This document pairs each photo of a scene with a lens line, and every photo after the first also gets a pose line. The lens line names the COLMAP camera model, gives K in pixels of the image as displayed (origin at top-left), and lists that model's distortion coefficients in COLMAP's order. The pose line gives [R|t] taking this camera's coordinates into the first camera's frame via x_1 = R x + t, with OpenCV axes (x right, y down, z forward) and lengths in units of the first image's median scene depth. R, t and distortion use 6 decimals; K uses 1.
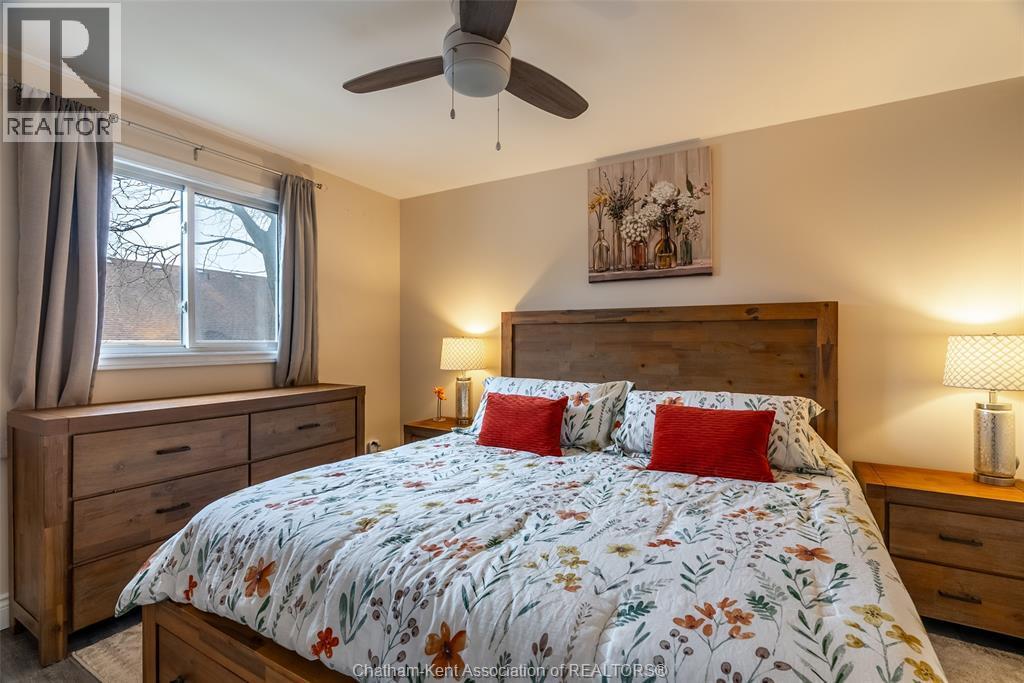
lens RADIAL K [[445.9, 0, 515.2], [0, 445.9, 342.3], [0, 0, 1]] dist [-0.001754, 0.000413]
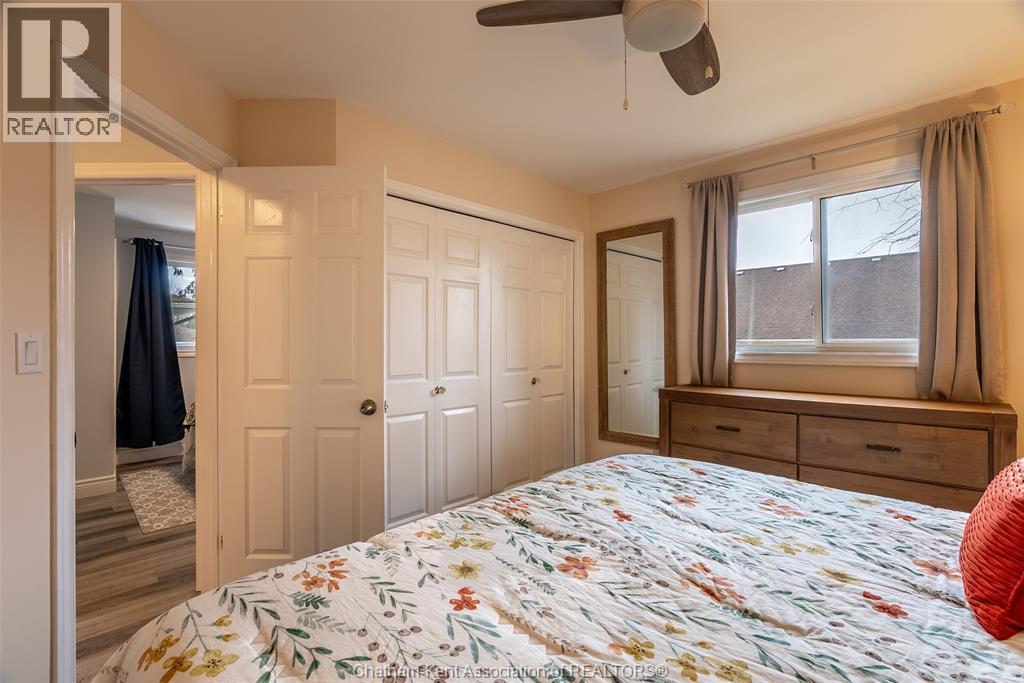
lens RADIAL K [[445.9, 0, 515.2], [0, 445.9, 342.3], [0, 0, 1]] dist [-0.001754, 0.000413]
pose [[-0.214007, 0.001444, -0.976831, 0.938262], [0.003808, 0.999993, 0.000644, -0.007687], [0.976825, -0.003582, -0.214011, 1.084712]]
